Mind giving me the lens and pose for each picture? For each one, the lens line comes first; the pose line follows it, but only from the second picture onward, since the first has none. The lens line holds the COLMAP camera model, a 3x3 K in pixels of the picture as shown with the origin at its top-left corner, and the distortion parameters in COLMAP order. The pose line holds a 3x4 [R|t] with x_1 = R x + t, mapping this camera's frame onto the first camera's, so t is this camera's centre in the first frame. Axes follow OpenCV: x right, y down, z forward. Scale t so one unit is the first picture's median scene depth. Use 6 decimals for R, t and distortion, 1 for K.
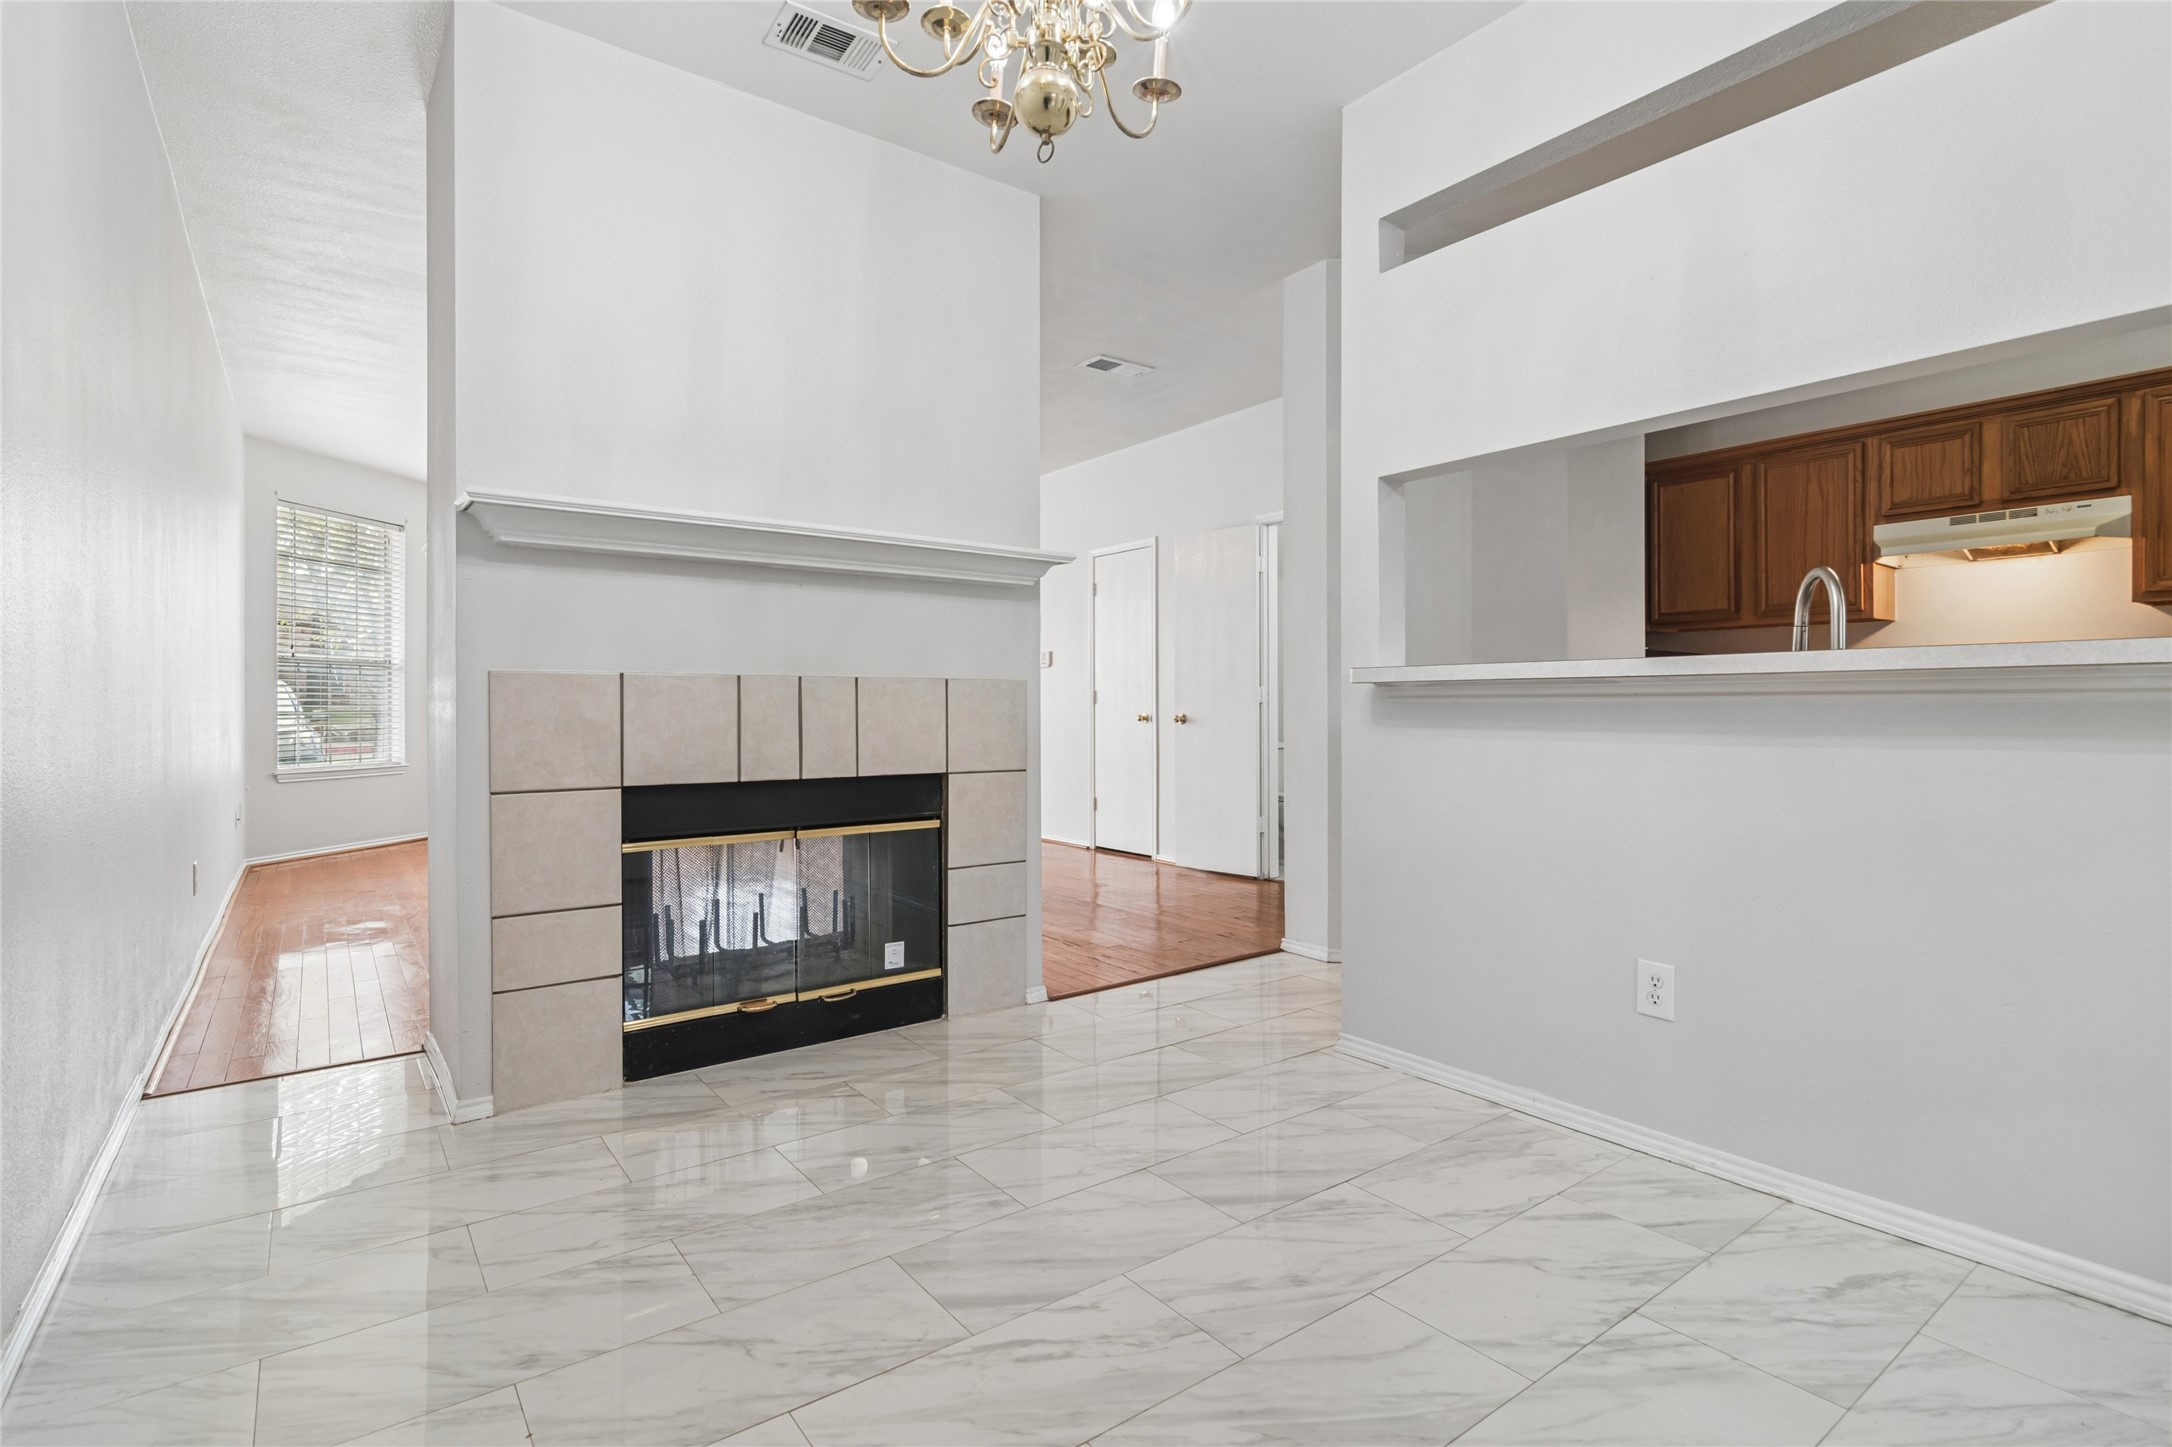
lens RADIAL K [[1042.6, 0, 1094.9], [0, 1042.6, 710.7], [0, 0, 1]] dist [-0.003597, 0.000628]
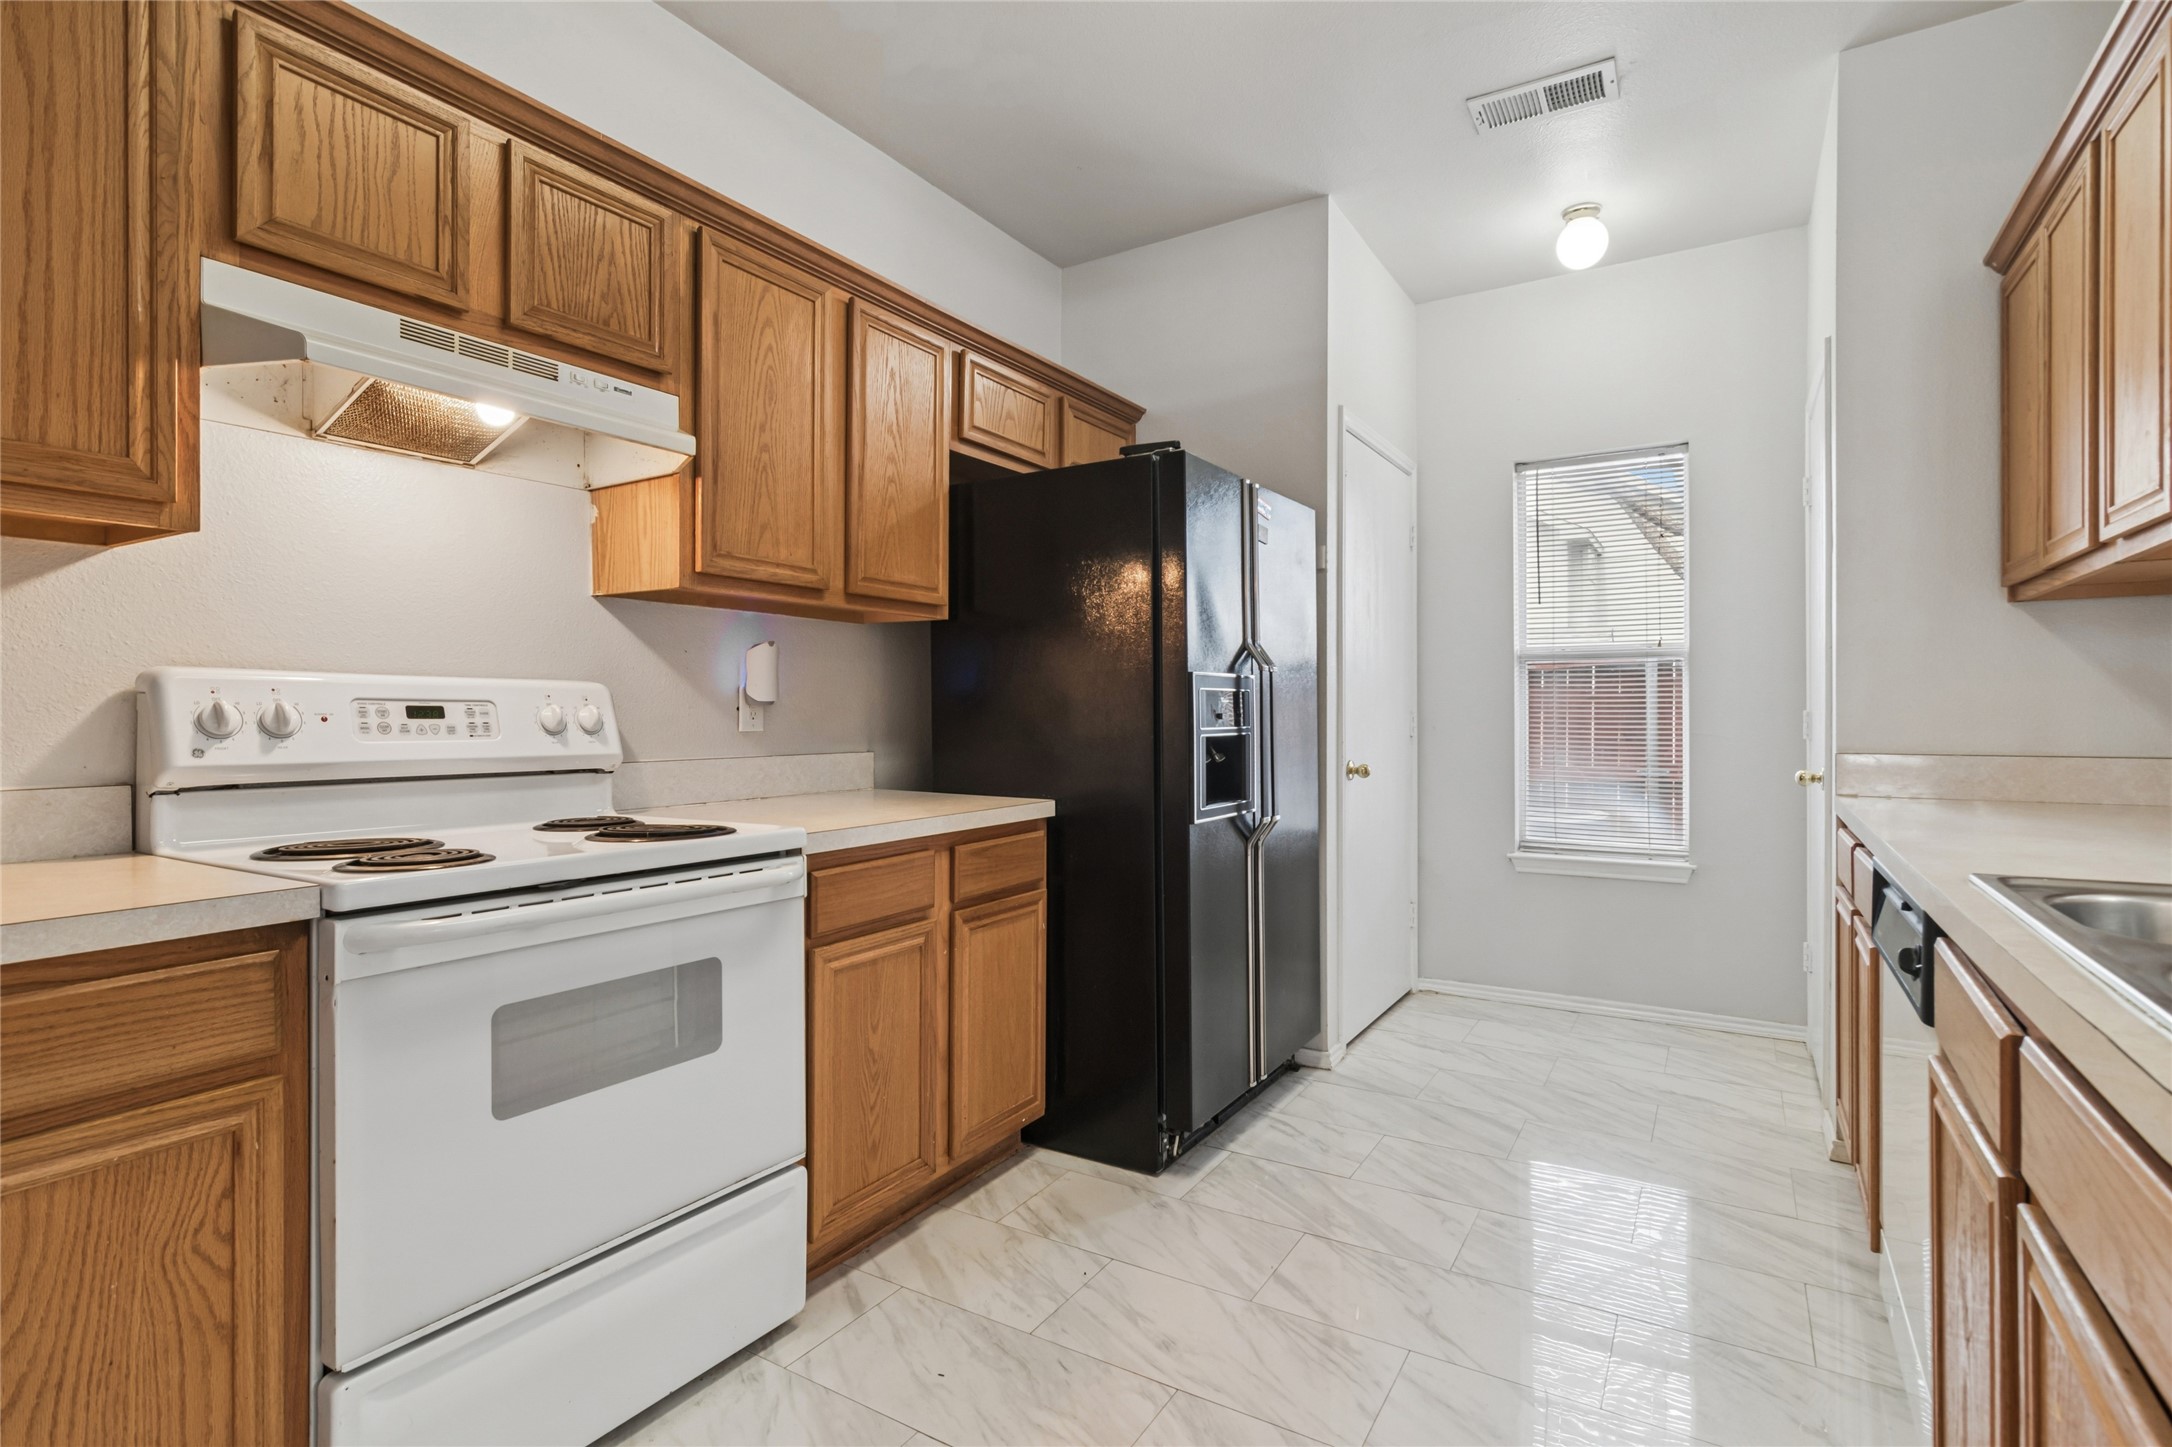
lens RADIAL K [[1042.6, 0, 1093.2], [0, 1042.6, 719.8], [0, 0, 1]] dist [-0.003597, 0.000628]
pose [[-0.365009, -0.002650, 0.931000, 0.660670], [0.006499, 0.999964, 0.005394, -0.057986], [-0.930981, 0.008019, -0.364979, 1.699876]]
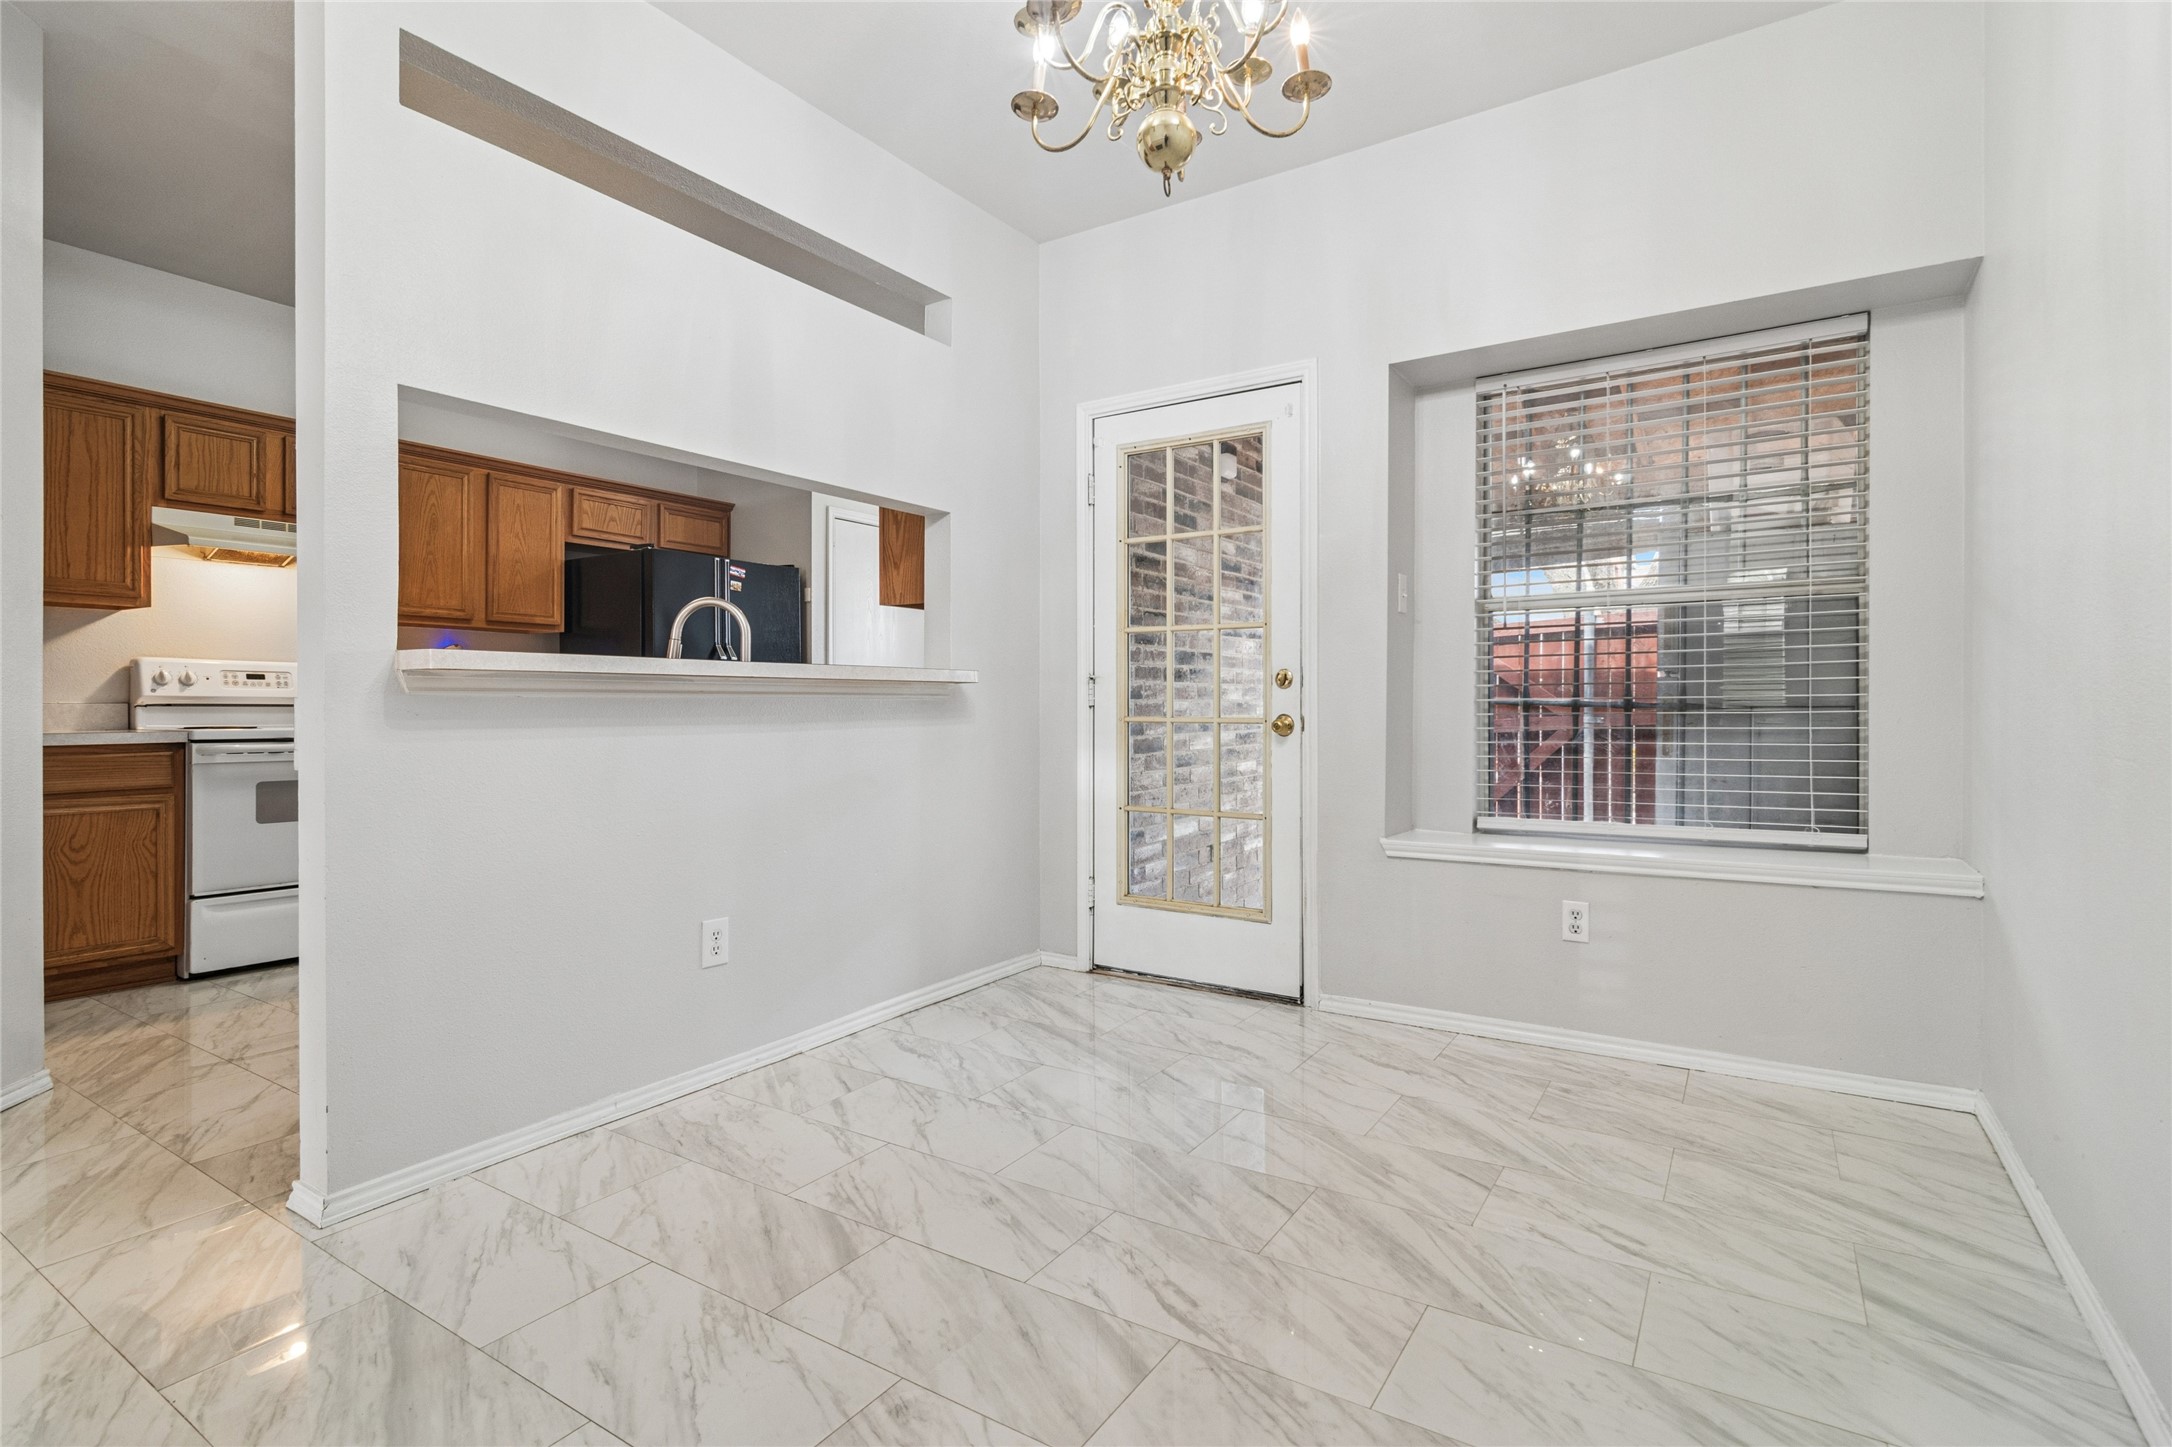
lens RADIAL K [[1042.6, 0, 1093.7], [0, 1042.6, 711.6], [0, 0, 1]] dist [-0.003597, 0.000628]
pose [[-0.349176, -0.003040, 0.937052, -0.772319], [0.006233, 0.999965, 0.005567, 0.002869], [-0.937037, 0.007784, -0.349145, 1.087809]]
